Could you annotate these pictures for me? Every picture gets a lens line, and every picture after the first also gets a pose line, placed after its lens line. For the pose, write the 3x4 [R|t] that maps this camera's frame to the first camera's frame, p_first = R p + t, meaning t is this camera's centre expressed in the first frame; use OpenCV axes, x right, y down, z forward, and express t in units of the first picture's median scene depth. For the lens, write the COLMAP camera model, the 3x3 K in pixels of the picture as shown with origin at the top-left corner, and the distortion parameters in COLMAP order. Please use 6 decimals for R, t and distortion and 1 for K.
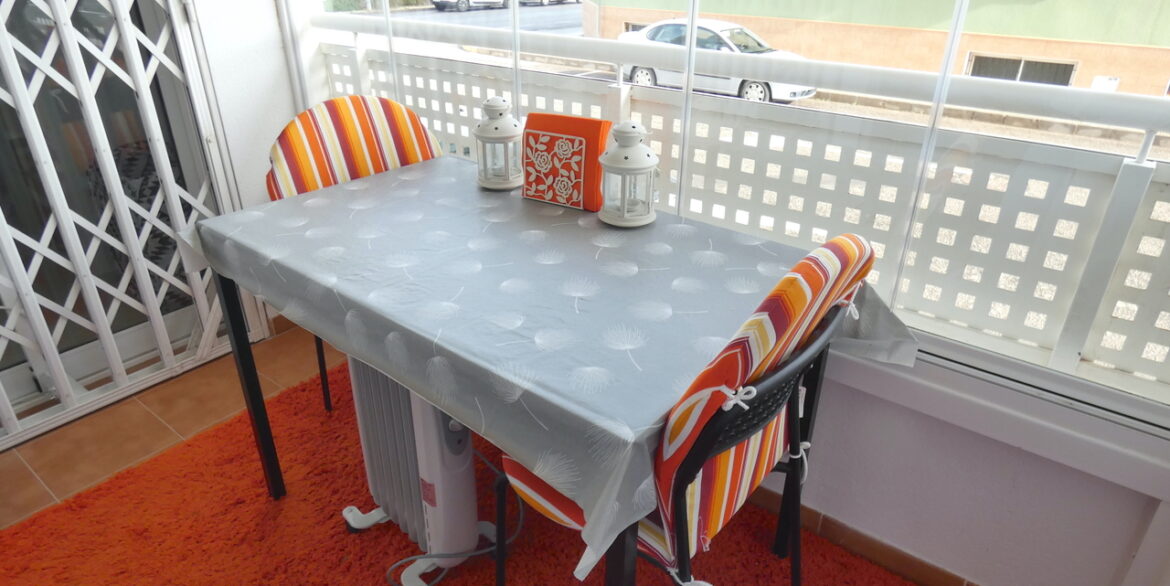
lens RADIAL K [[694.1, 0, 587.9], [0, 694.1, 293.2], [0, 0, 1]] dist [-0.010938, 0.000454]
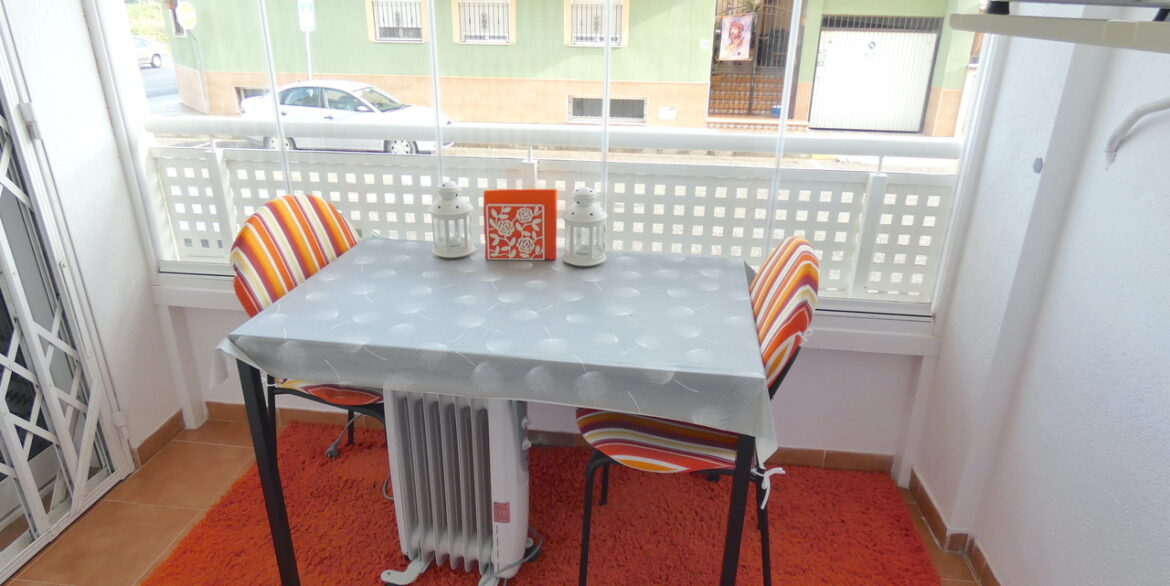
lens RADIAL K [[694.1, 0, 581.4], [0, 694.1, 292.6], [0, 0, 1]] dist [-0.010938, 0.000454]
pose [[0.857380, -0.194794, 0.476397, -0.560693], [0.226695, 0.973917, -0.009761, -0.033863], [-0.462070, 0.116366, 0.879176, -0.140062]]
